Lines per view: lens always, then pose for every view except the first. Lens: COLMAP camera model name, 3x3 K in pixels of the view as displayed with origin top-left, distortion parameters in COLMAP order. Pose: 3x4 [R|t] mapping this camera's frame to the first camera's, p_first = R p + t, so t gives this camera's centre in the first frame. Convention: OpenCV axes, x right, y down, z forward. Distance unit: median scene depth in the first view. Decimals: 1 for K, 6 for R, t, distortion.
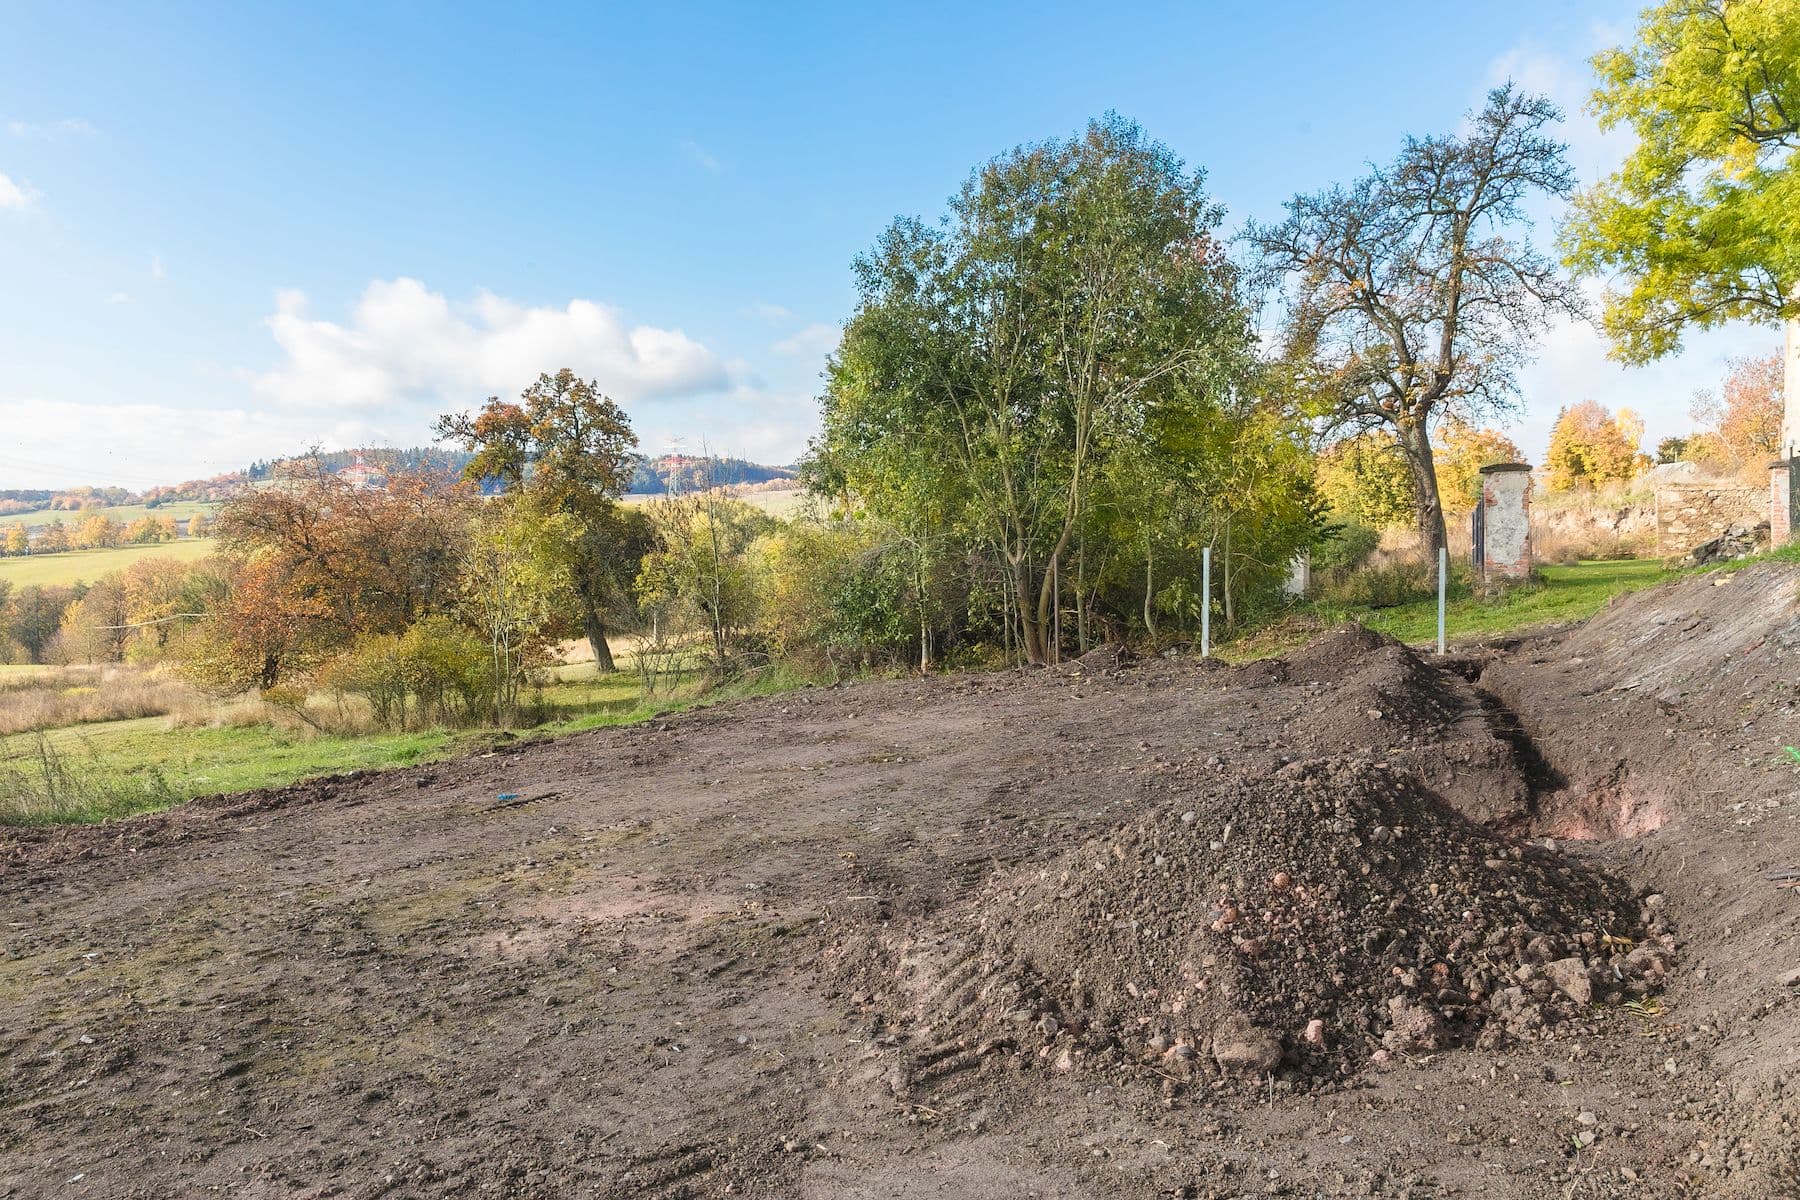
lens RADIAL K [[1540.2, 0, 873.3], [0, 1540.2, 600.9], [0, 0, 1]] dist [0.013757, 0.005133]
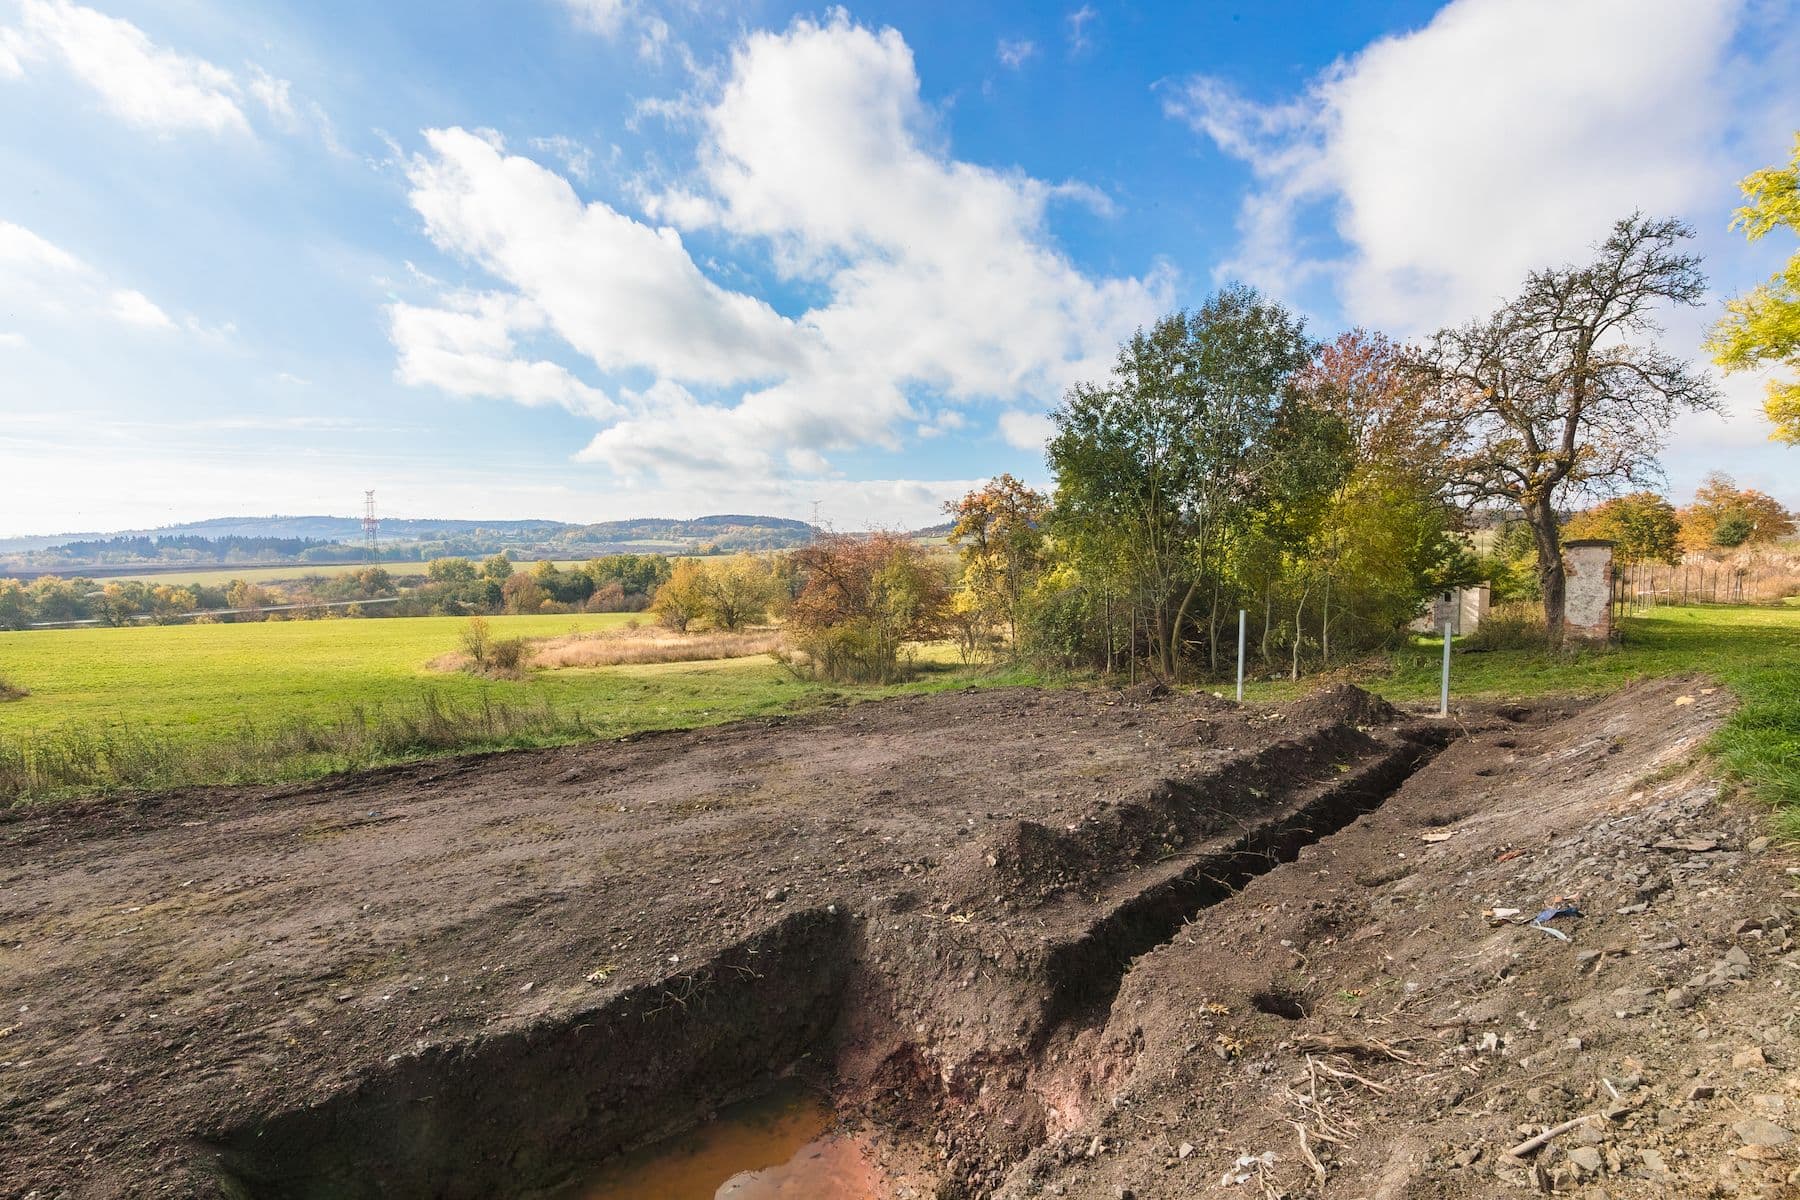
lens RADIAL K [[785.4, 0, 900.0], [0, 785.4, 600.0], [0, 0, 1]] dist [-0.007099, -0.000141]
pose [[0.888491, 0.036967, -0.457403, 0.189485], [-0.028456, 0.999270, 0.025485, -0.037806], [0.458011, -0.009627, 0.888894, 0.206204]]
